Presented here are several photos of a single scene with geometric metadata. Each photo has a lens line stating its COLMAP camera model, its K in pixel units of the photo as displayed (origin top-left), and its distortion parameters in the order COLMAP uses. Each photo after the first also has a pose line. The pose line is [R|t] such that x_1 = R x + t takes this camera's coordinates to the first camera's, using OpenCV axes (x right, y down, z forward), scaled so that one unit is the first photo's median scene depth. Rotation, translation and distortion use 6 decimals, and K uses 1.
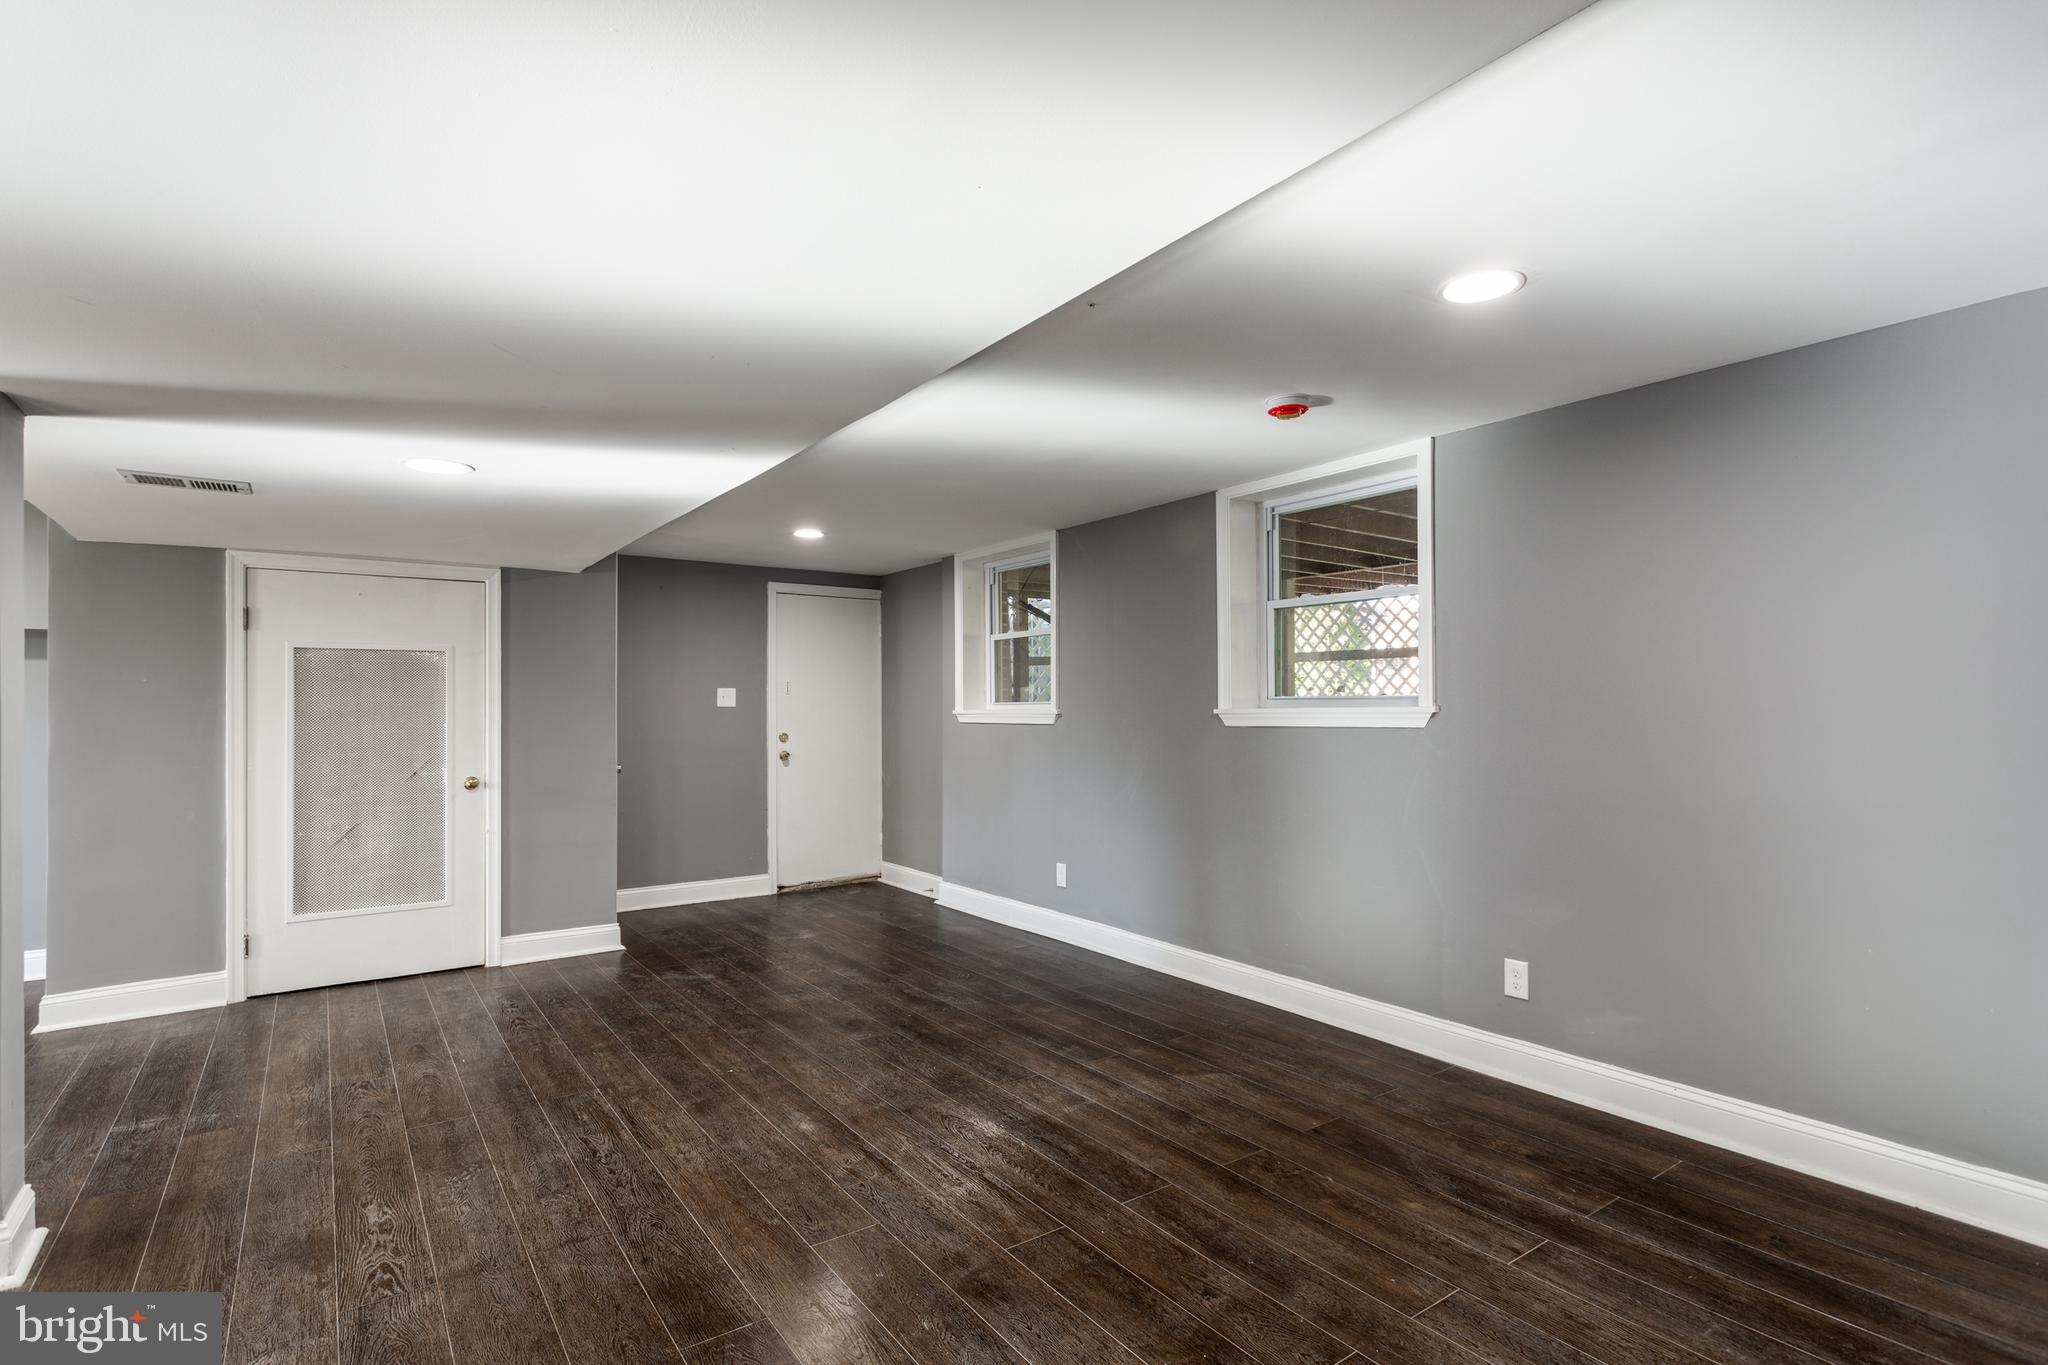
lens RADIAL K [[993.6, 0, 1032.9], [0, 993.6, 692.5], [0, 0, 1]] dist [0.002257, 0.000024]
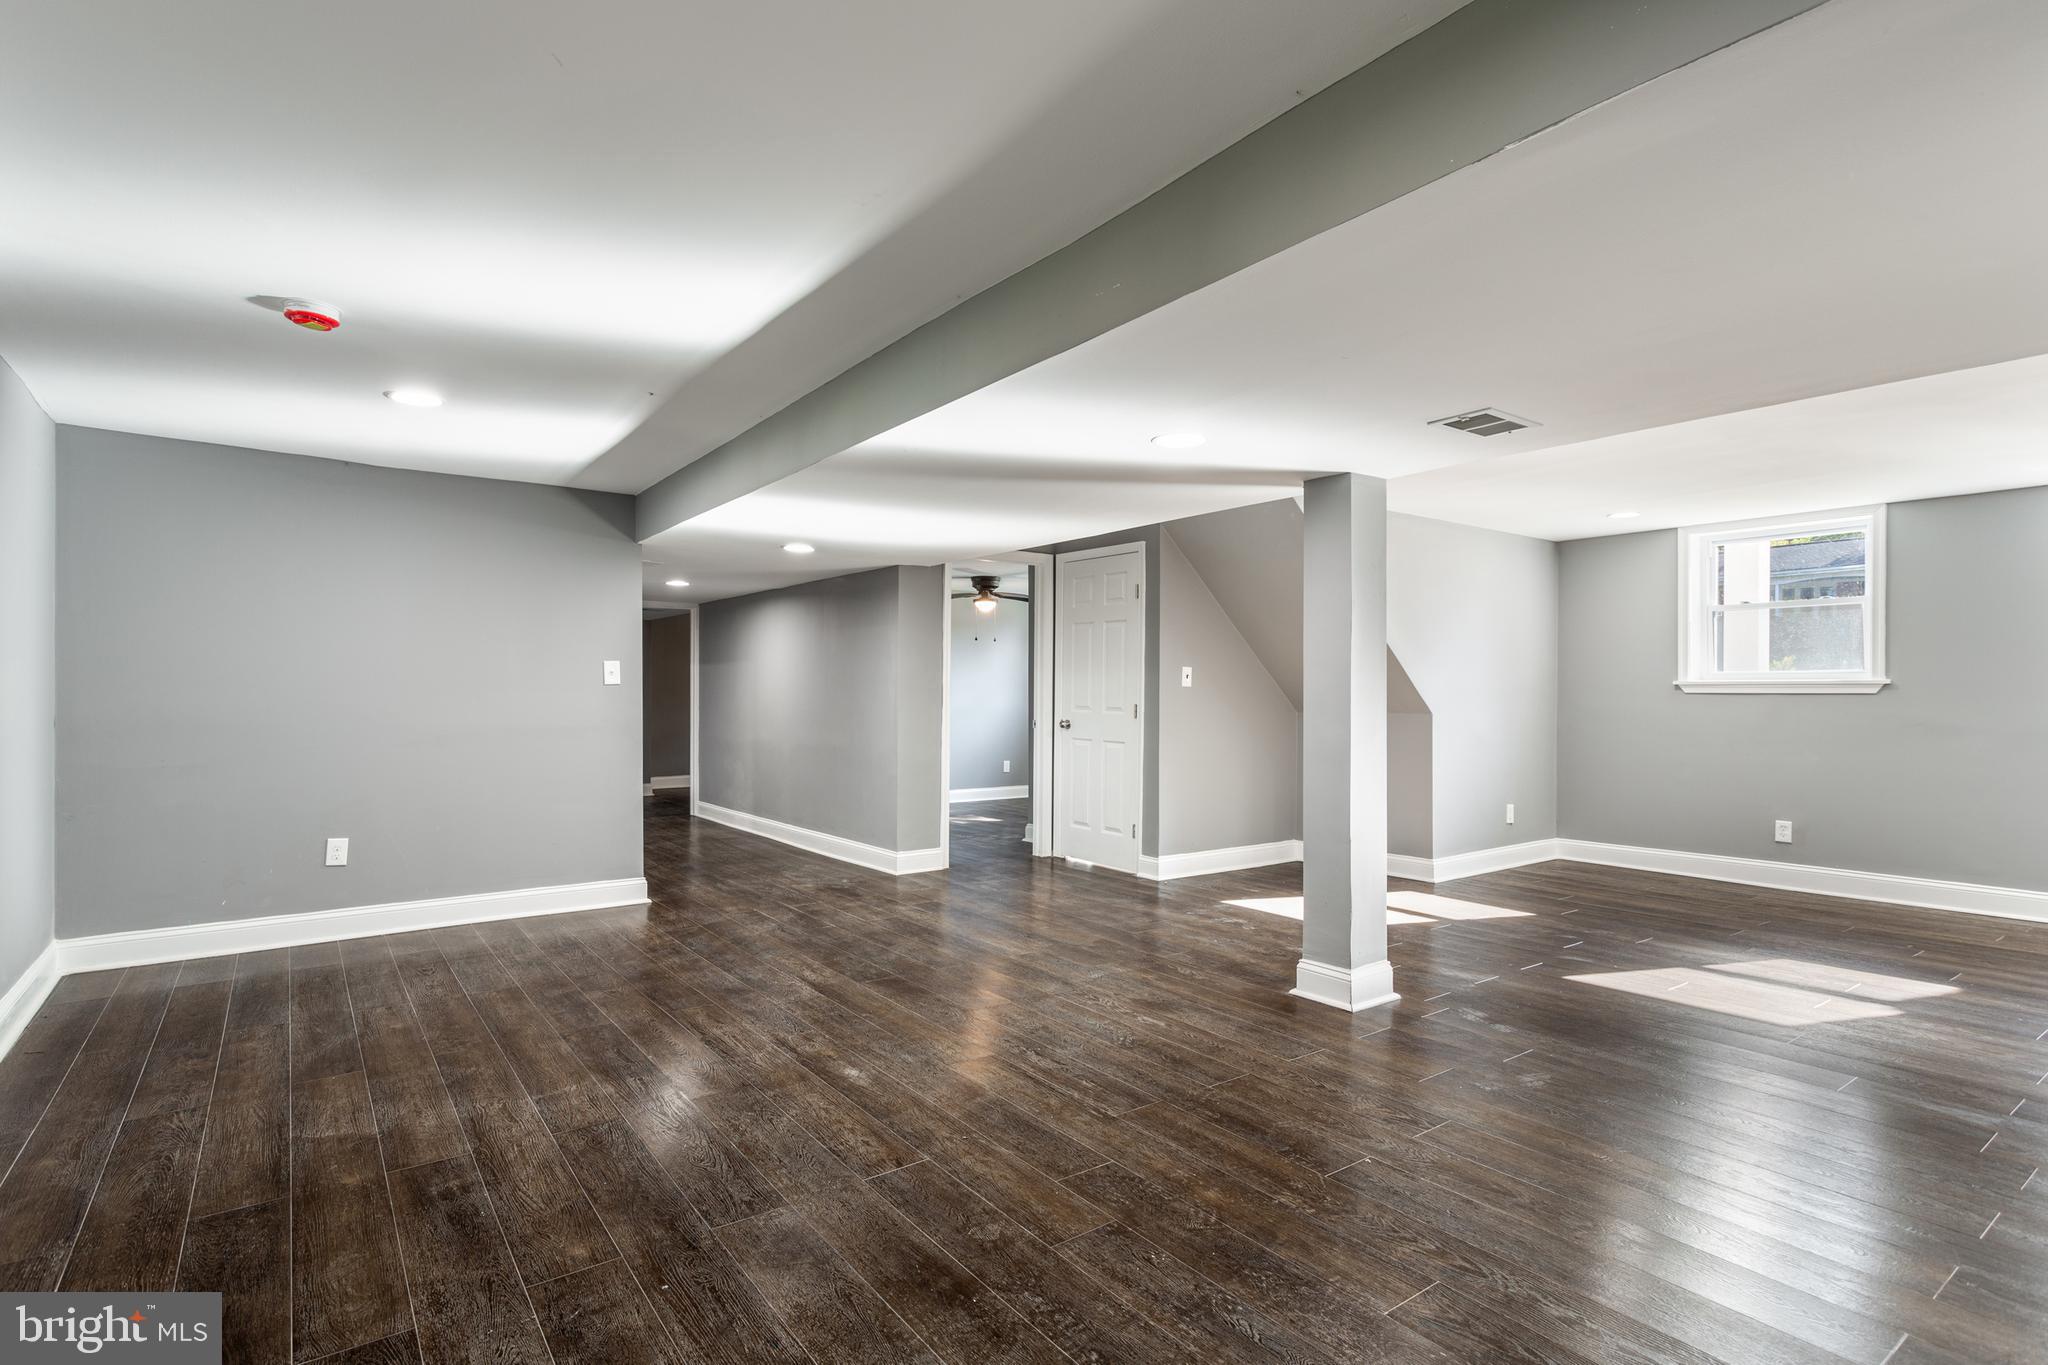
lens RADIAL K [[993.6, 0, 1032.9], [0, 993.6, 692.5], [0, 0, 1]] dist [0.002257, 0.000024]
pose [[-0.999916, 0.001429, -0.012902, -0.337295], [0.001672, 0.999821, -0.018821, 0.061454], [0.012873, -0.018841, -0.999740, 1.704699]]
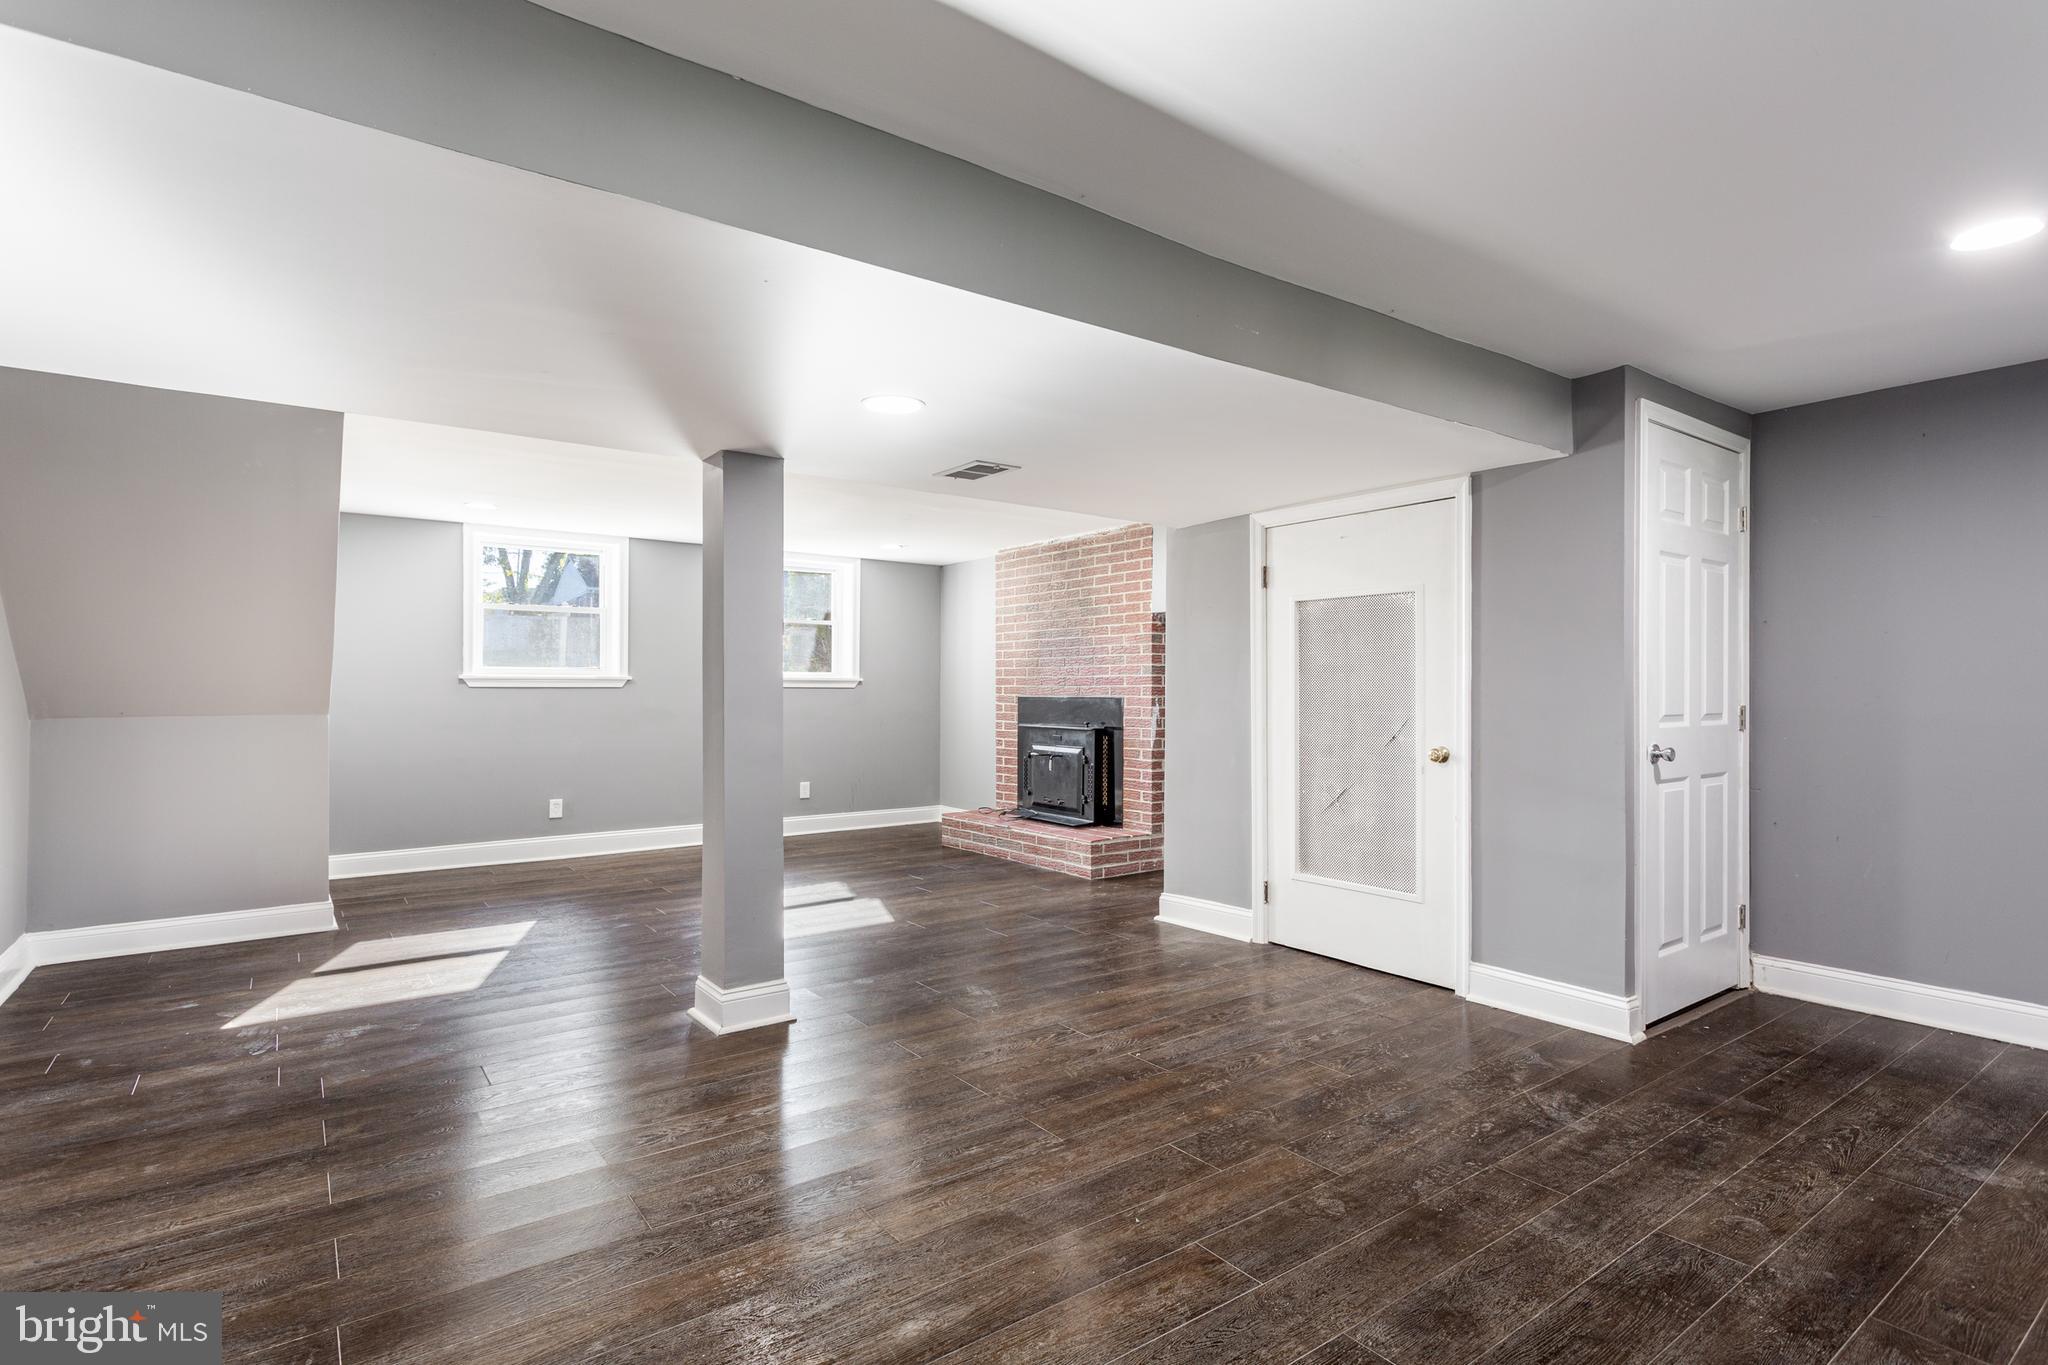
lens RADIAL K [[1005.8, 0, 1010.4], [0, 1005.8, 685.5], [0, 0, 1]] dist [0.004398, 0.000619]
pose [[-0.001650, 0.000131, -0.999999, 0.320952], [0.015081, 0.999886, 0.000106, 0.042462], [0.999885, -0.015081, -0.001651, 0.903491]]
